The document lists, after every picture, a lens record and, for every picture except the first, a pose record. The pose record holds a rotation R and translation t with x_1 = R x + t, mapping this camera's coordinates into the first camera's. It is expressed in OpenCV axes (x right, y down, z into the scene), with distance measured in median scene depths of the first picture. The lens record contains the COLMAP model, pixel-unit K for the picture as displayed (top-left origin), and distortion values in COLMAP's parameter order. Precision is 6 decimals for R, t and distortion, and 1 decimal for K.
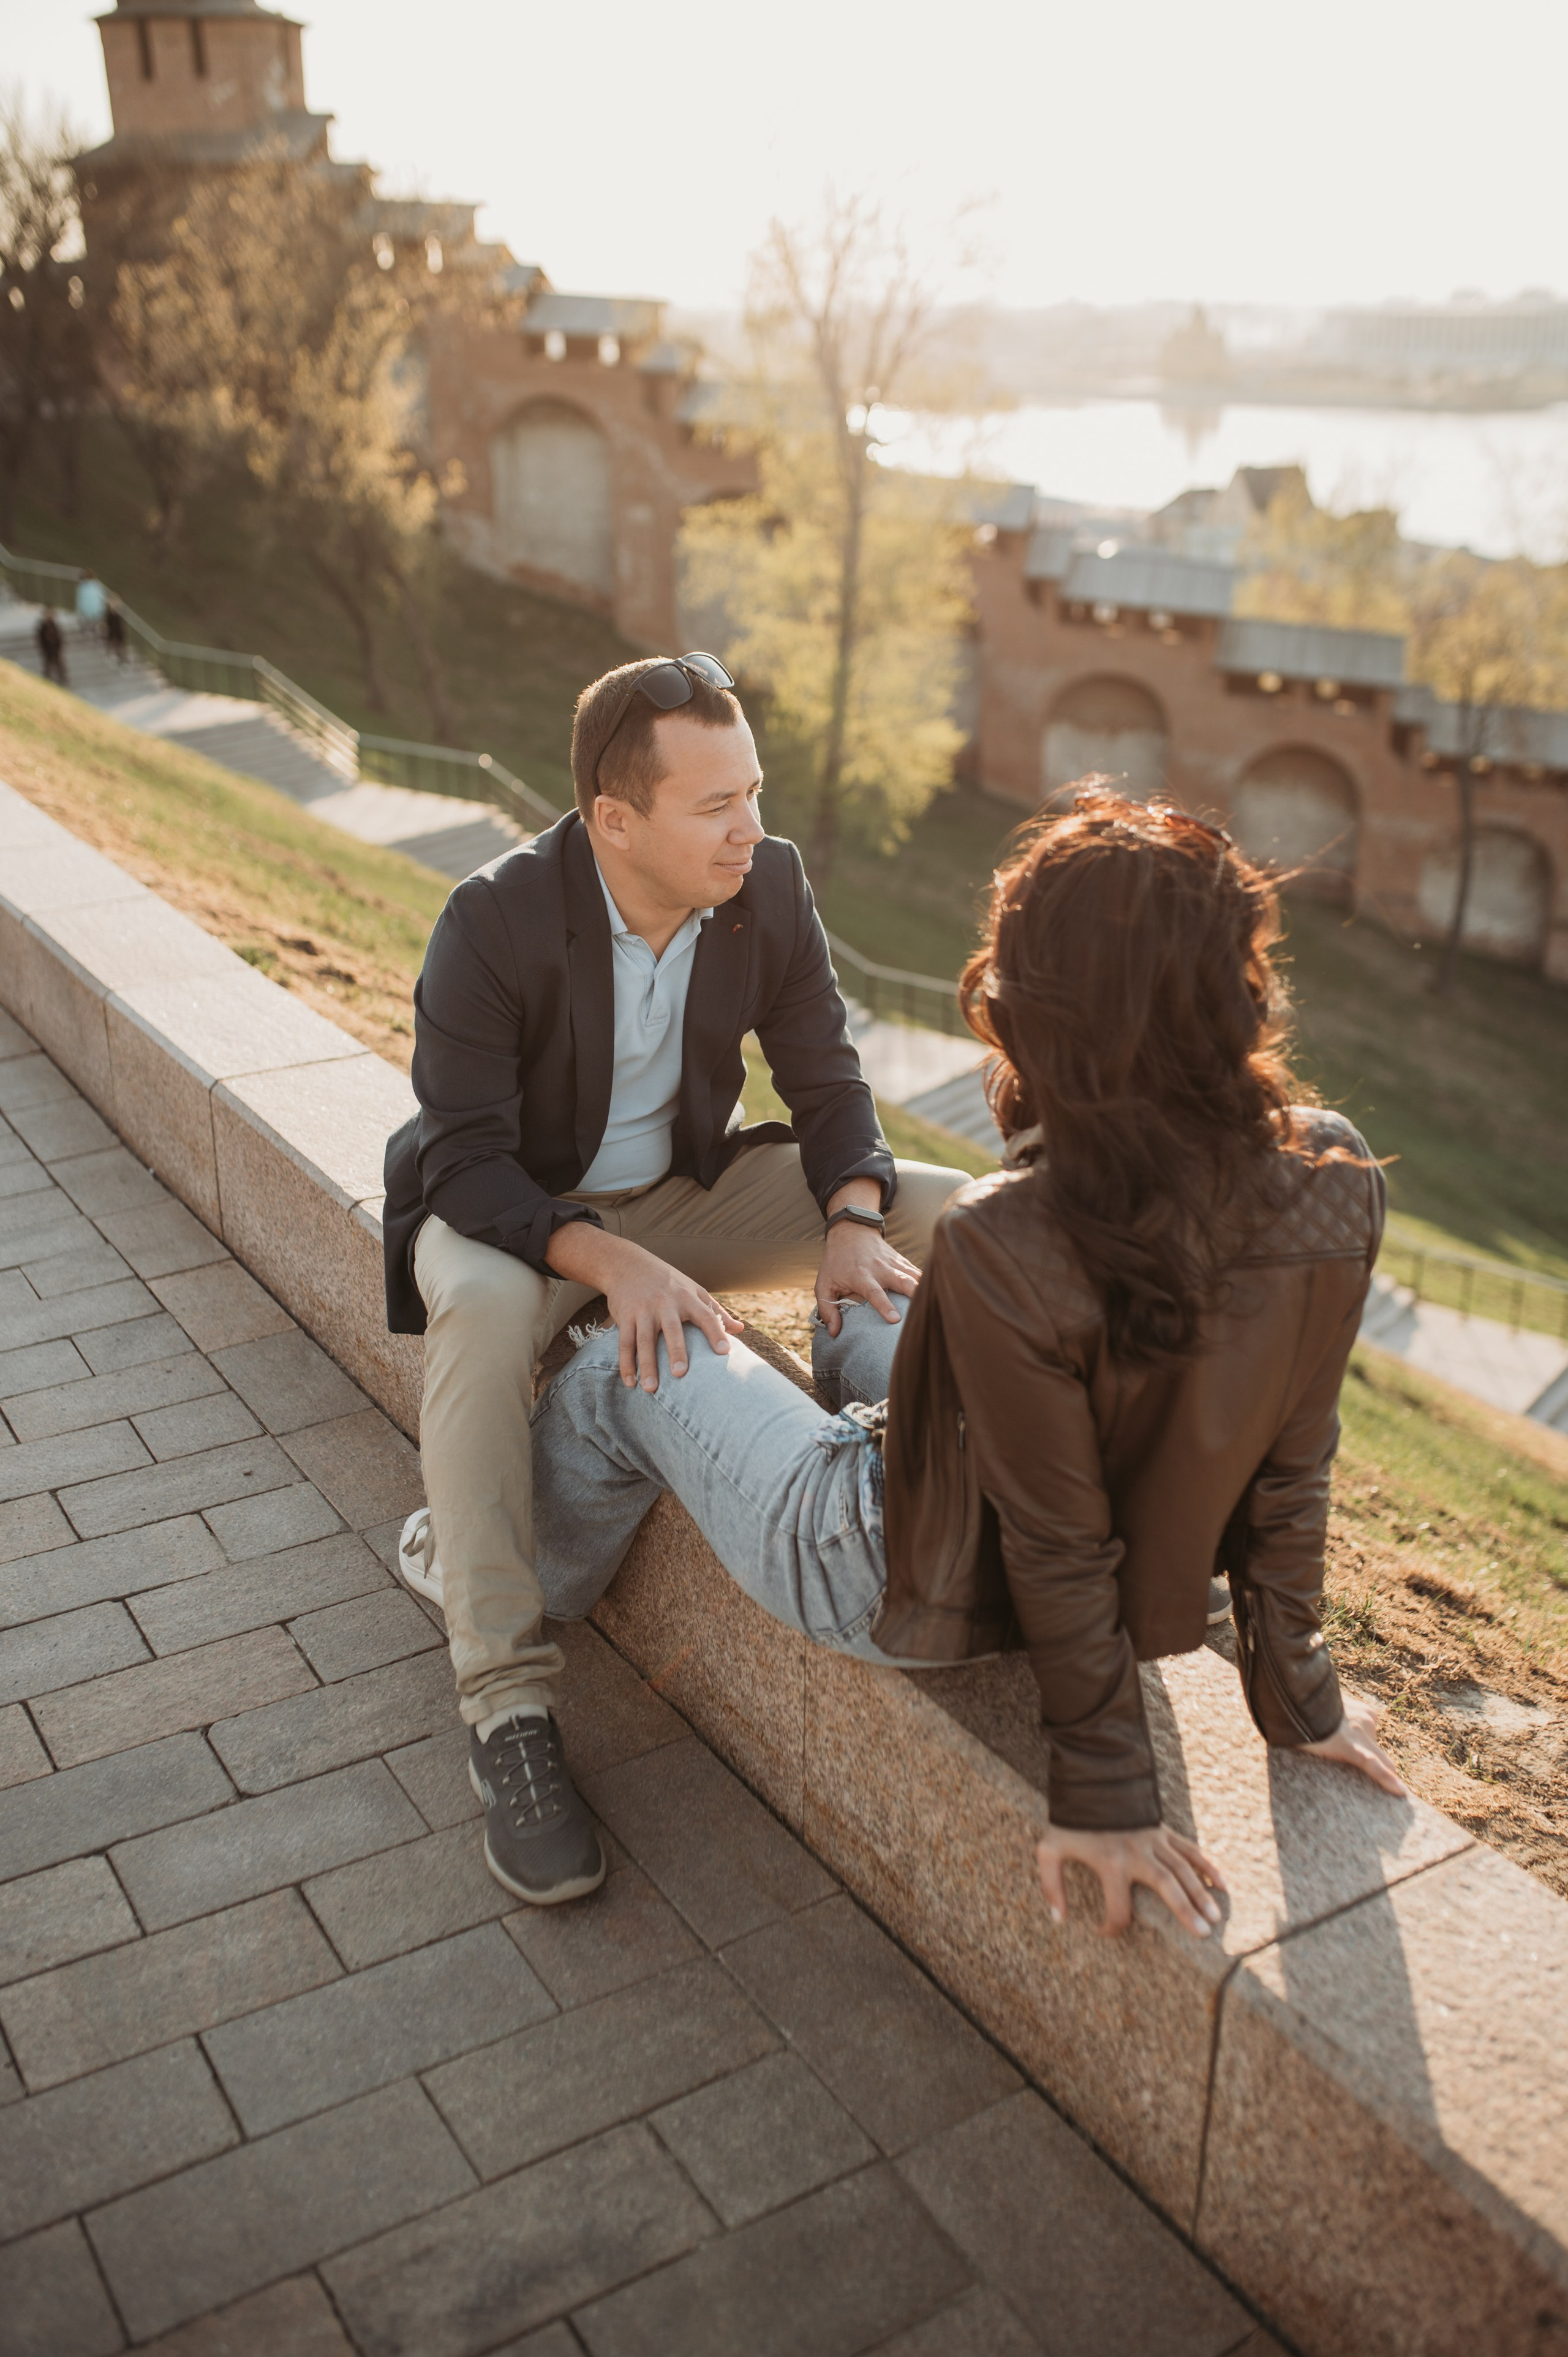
lens RADIAL K [[2180.9, 0, 792.3], [0, 2180.9, 1177.9], [0, 0, 1]] dist [-0.043283, 0.012996]
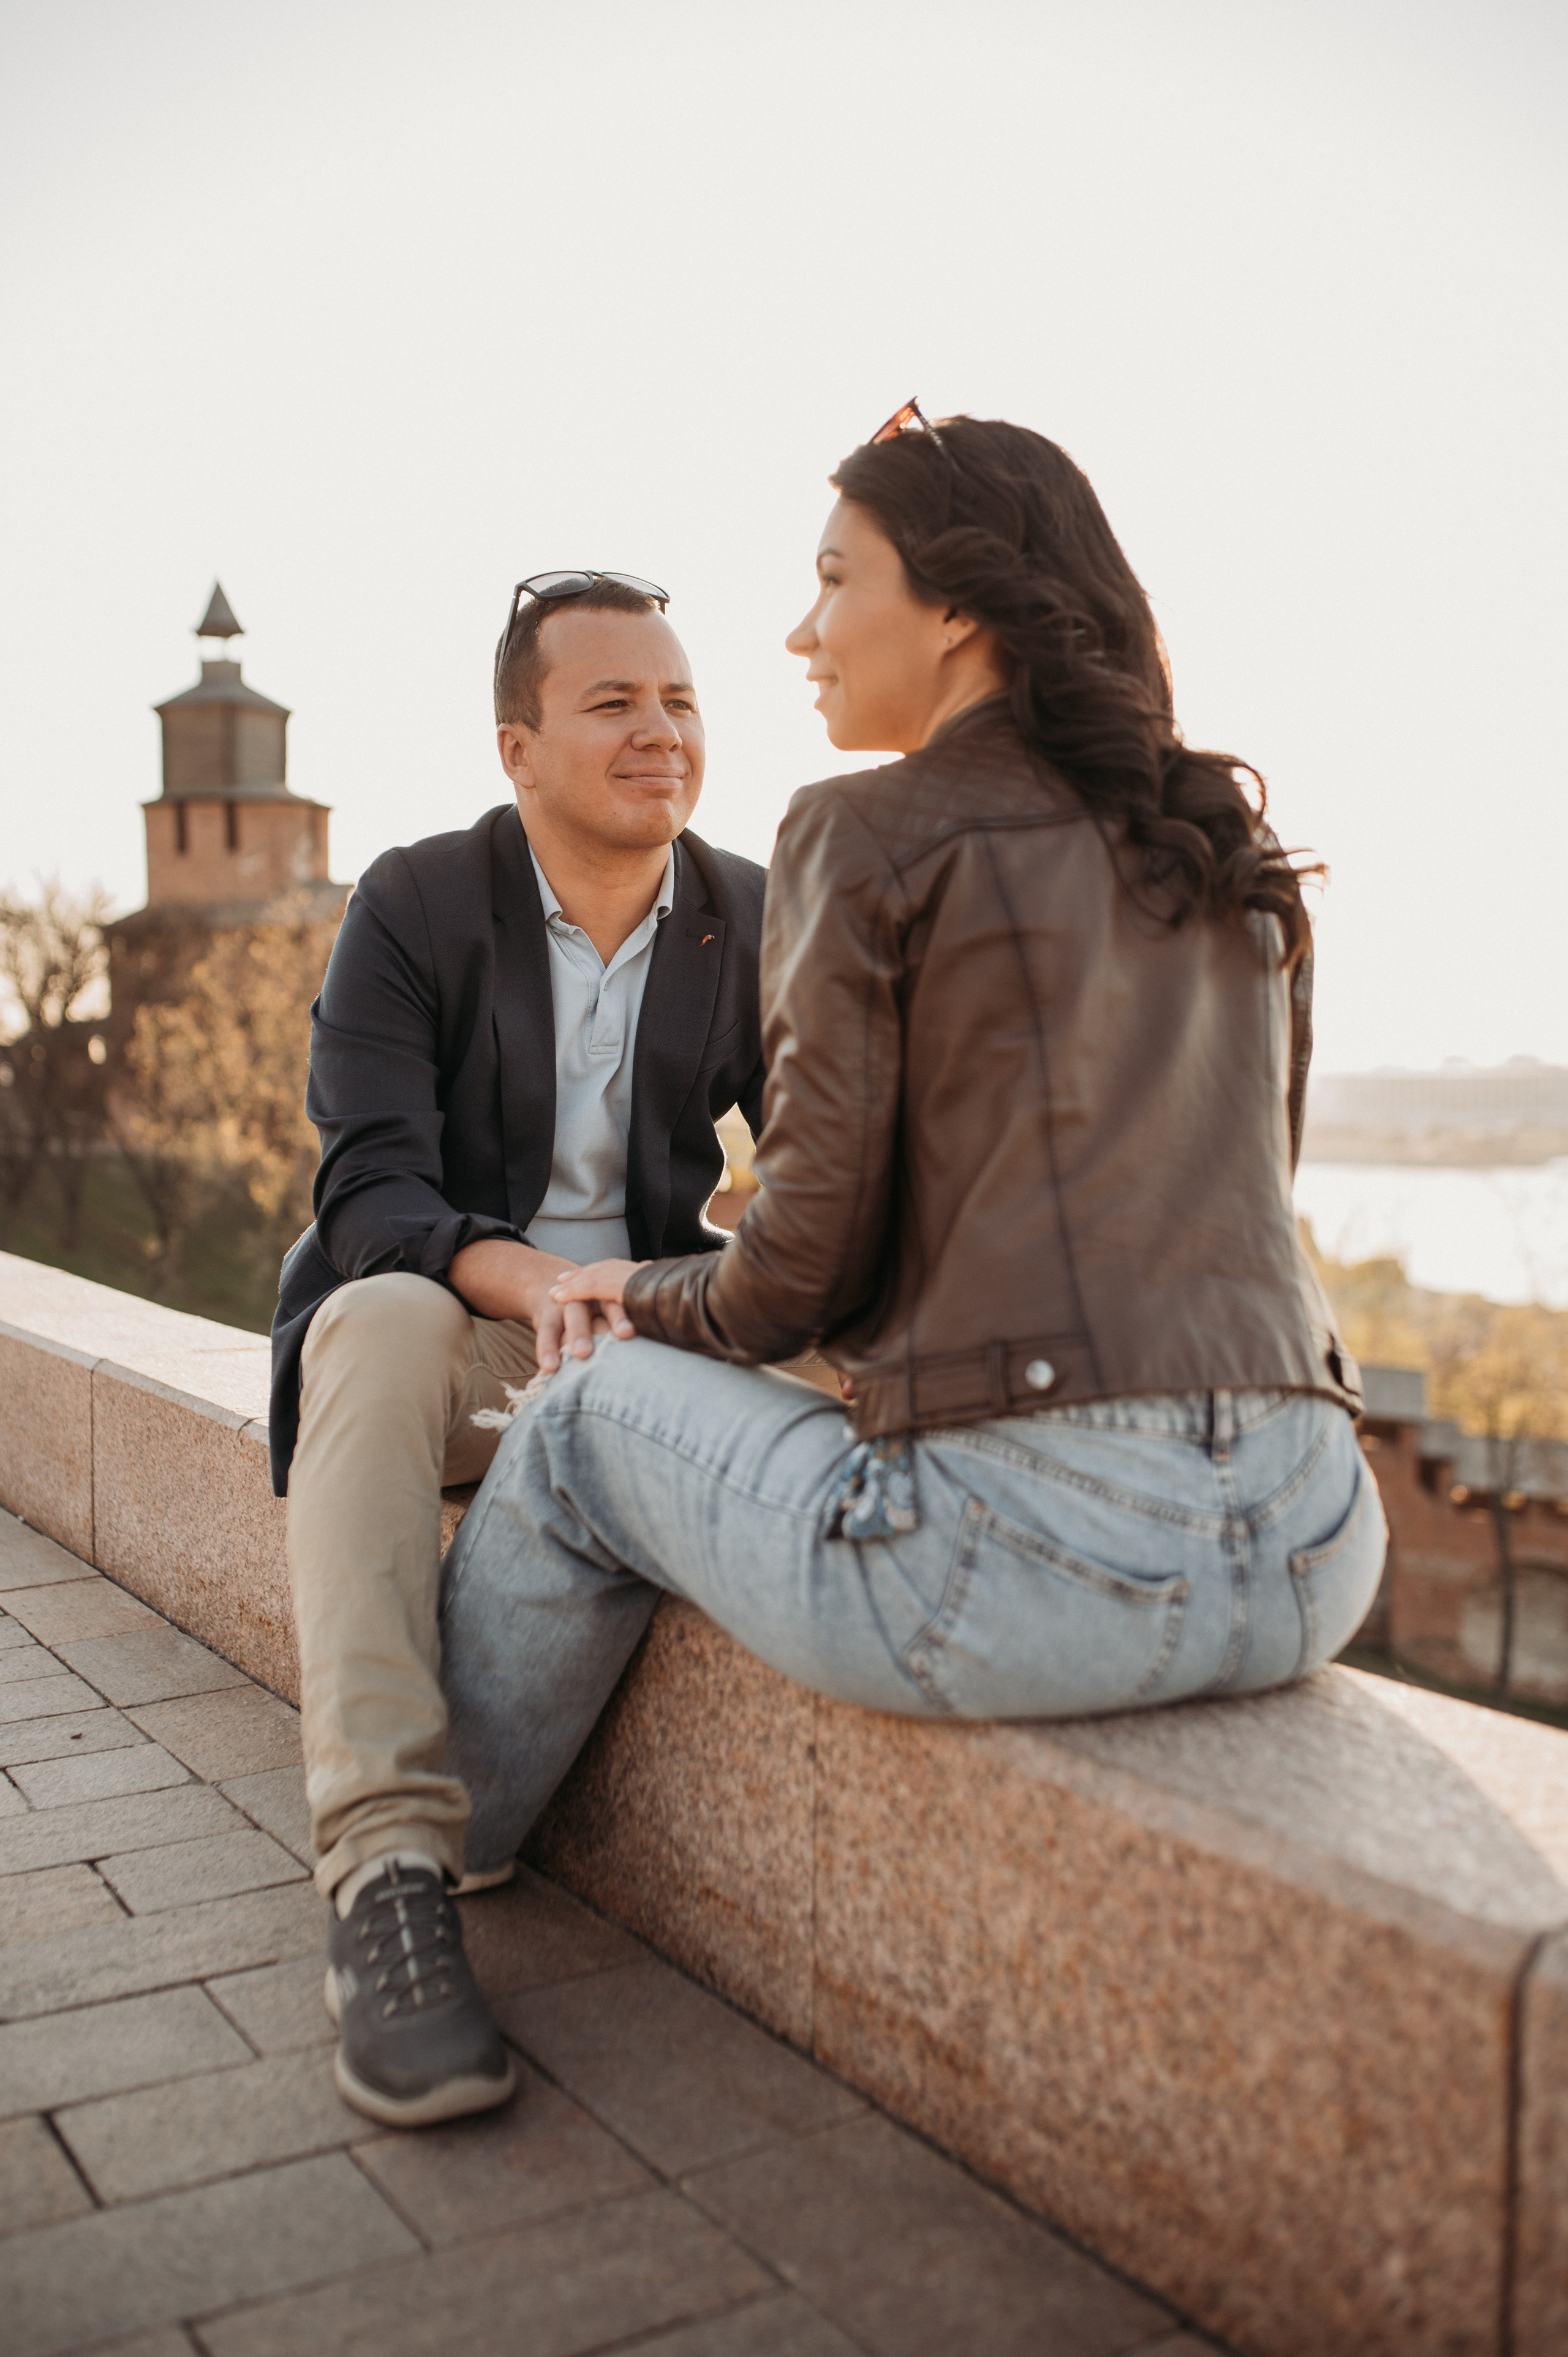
lens RADIAL K [[2289.8, 0, 777.2], [0, 2289.8, 1178.9], [0, 0, 1]] dist [-0.027691, 0.008253]
pose [[0.999970, 0.000315, -0.007739, -0.000816], [-0.002767, 0.947741, -0.319030, 0.291109], [0.007234, 0.319042, 0.947713, 0.266475]]
